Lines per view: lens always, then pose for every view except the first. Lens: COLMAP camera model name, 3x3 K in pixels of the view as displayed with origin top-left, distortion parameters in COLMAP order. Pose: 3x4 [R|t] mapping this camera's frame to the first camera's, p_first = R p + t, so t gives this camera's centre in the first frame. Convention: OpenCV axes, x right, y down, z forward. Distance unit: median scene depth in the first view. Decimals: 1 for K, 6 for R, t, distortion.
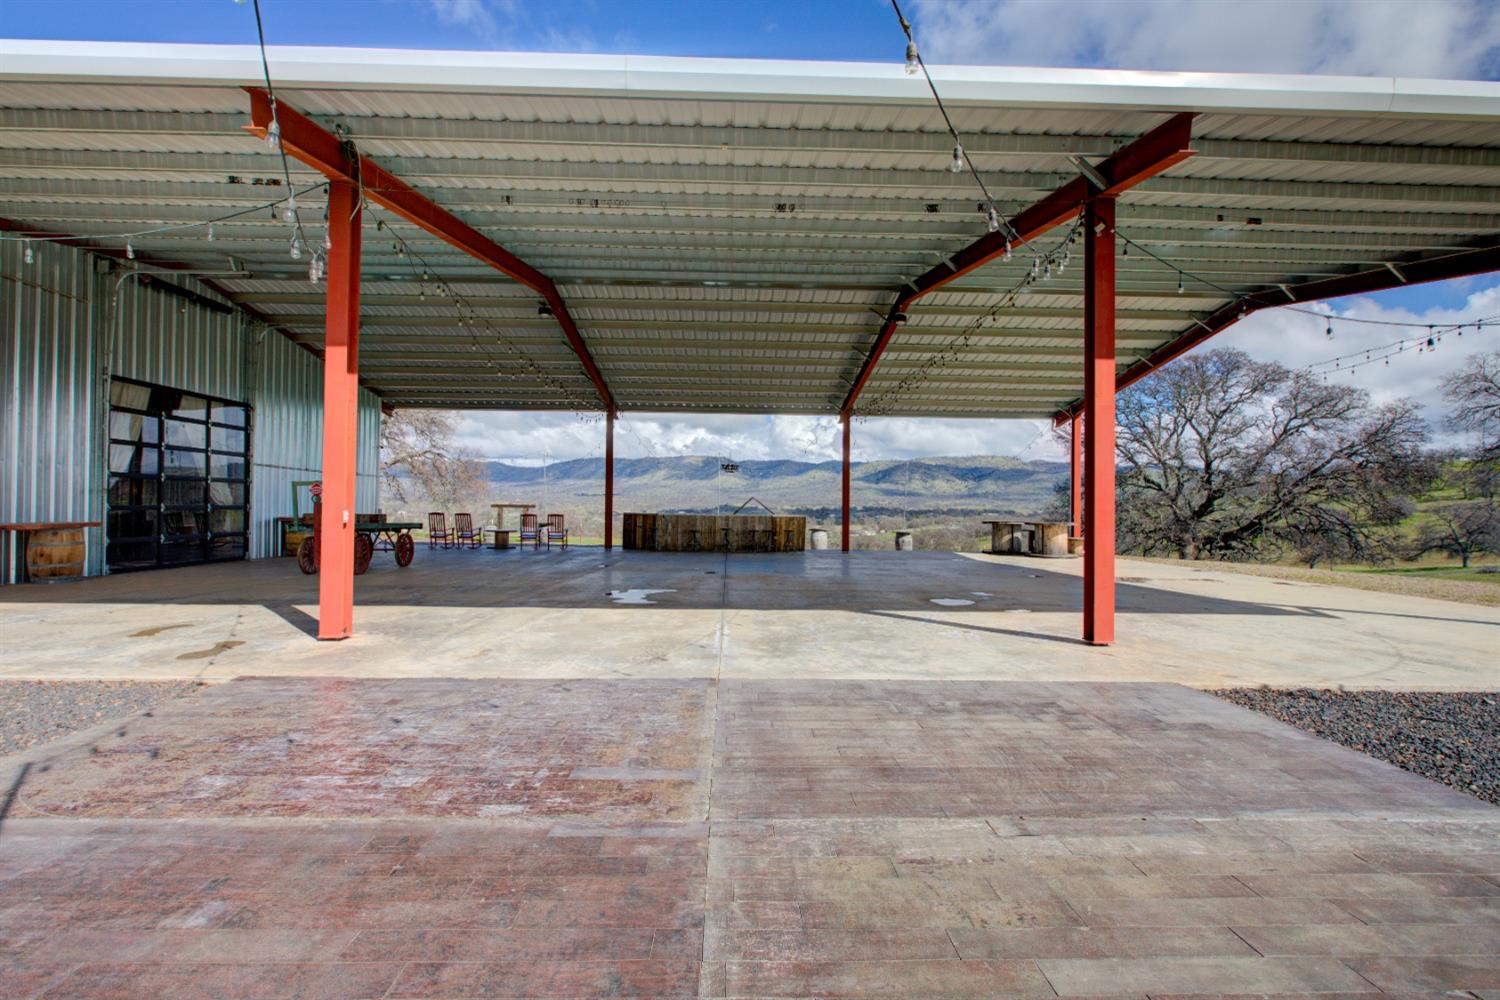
lens RADIAL K [[682.3, 0, 745.4], [0, 682.3, 503.1], [0, 0, 1]] dist [-0.011554, 0.005398]
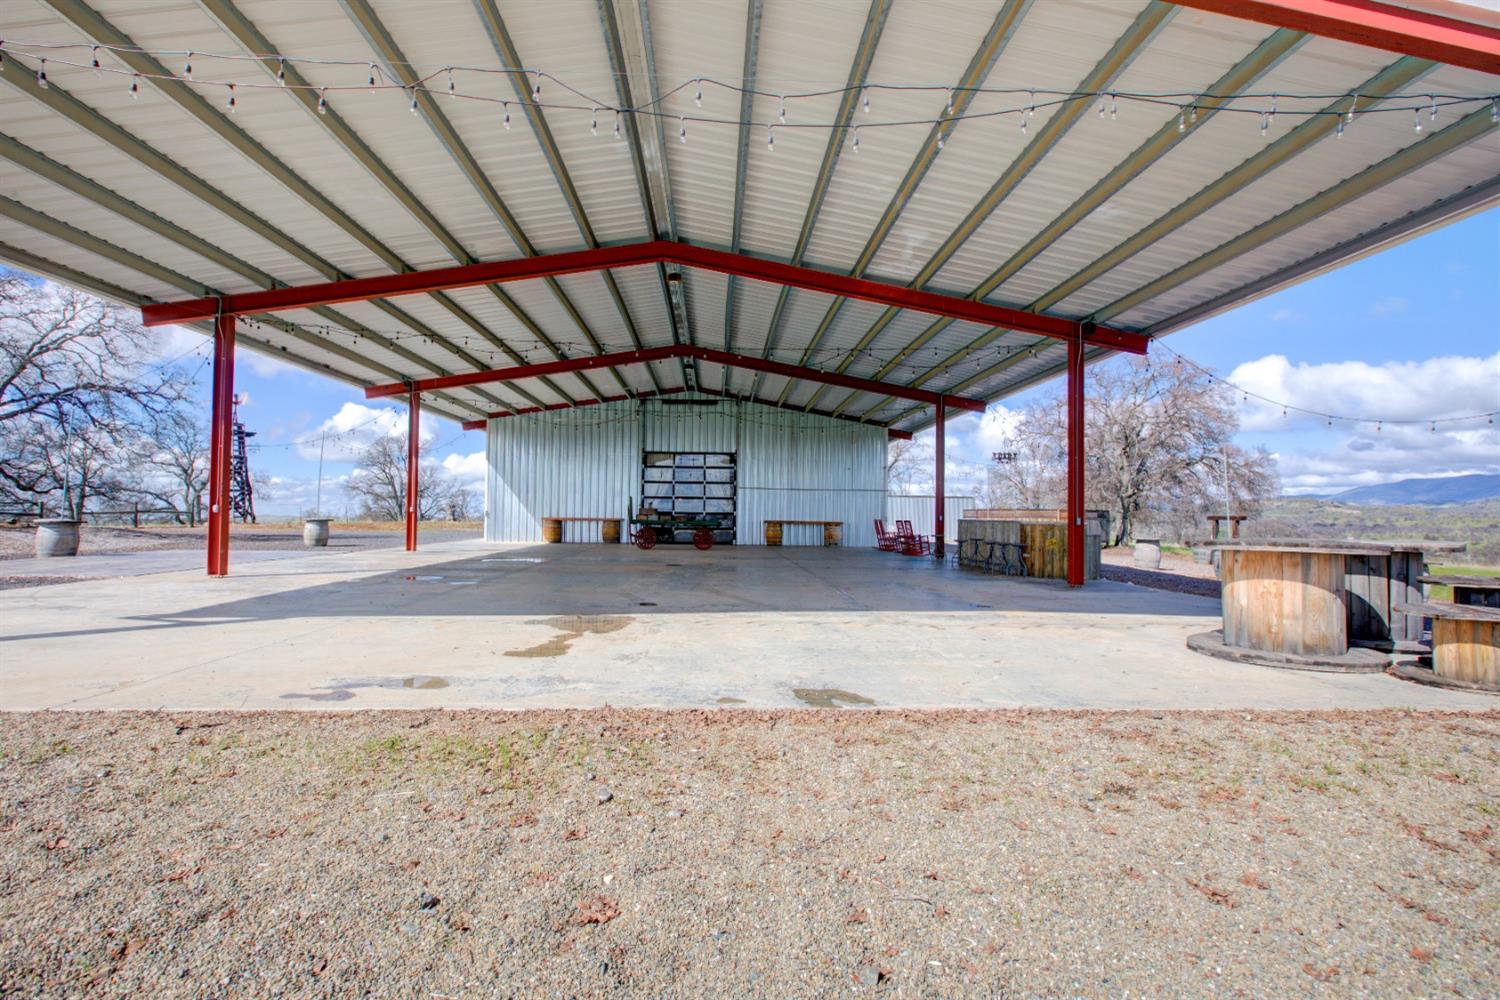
lens RADIAL K [[682.3, 0, 745.4], [0, 682.3, 503.1], [0, 0, 1]] dist [-0.011554, 0.005398]
pose [[0.022147, -0.028382, -0.999352, 0.914360], [-0.005810, 0.999576, -0.028517, 0.027005], [0.999738, 0.006438, 0.021973, 0.936077]]
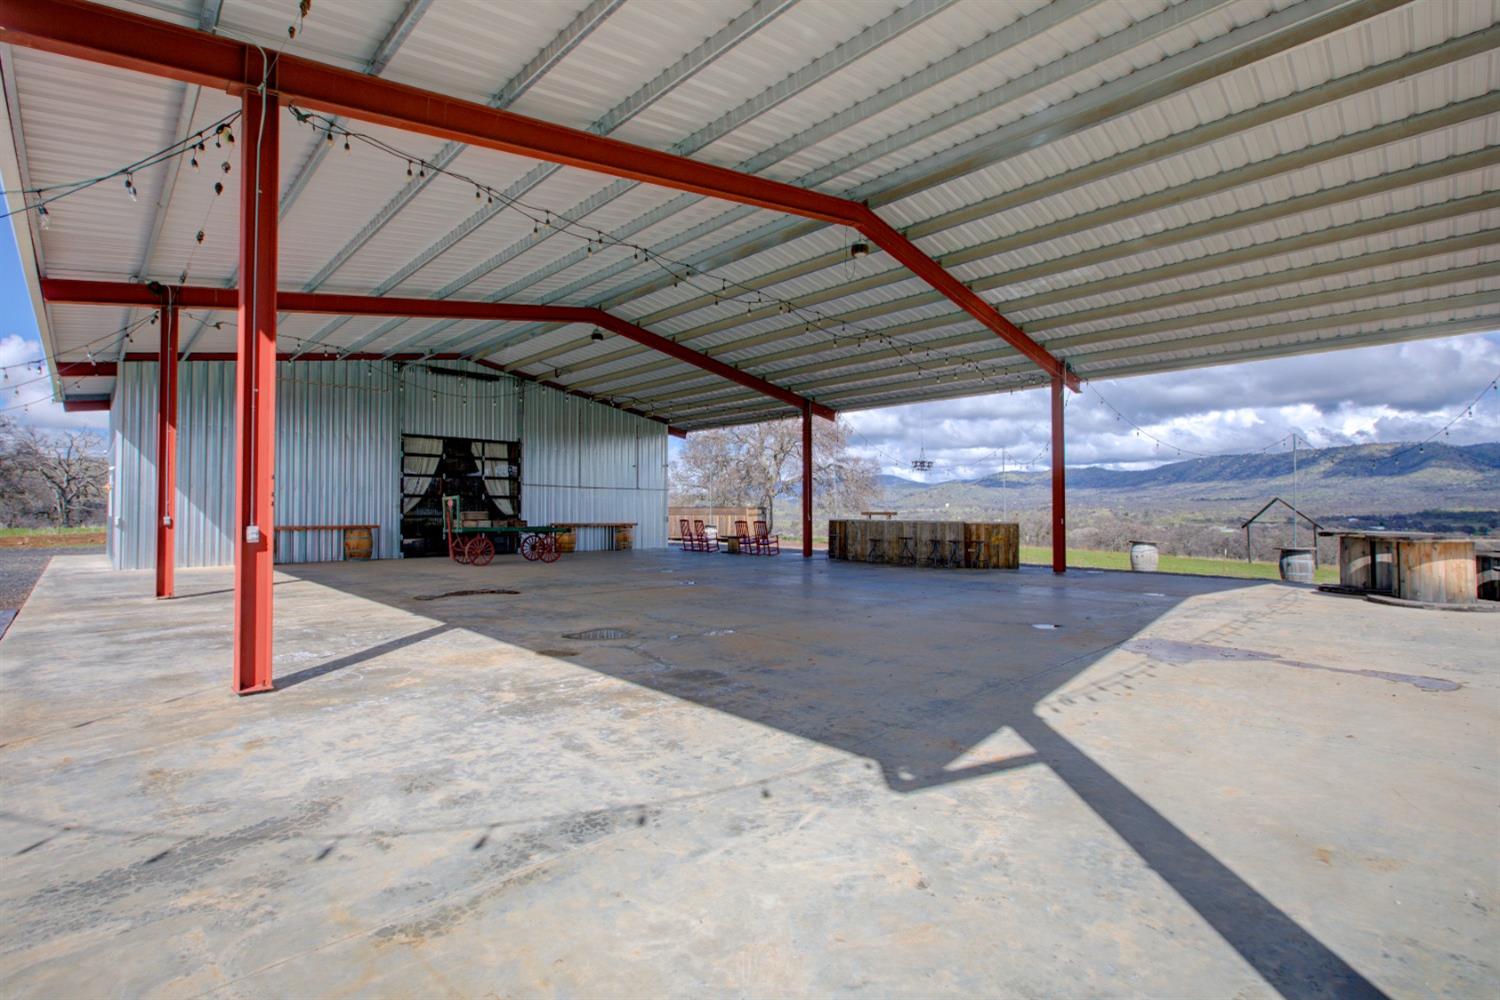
lens RADIAL K [[682.3, 0, 745.4], [0, 682.3, 503.1], [0, 0, 1]] dist [-0.011554, 0.005398]
pose [[0.677538, -0.021567, -0.735172, 0.578881], [0.012237, 0.999762, -0.018052, 0.010348], [0.735386, 0.003235, 0.677641, 0.373014]]
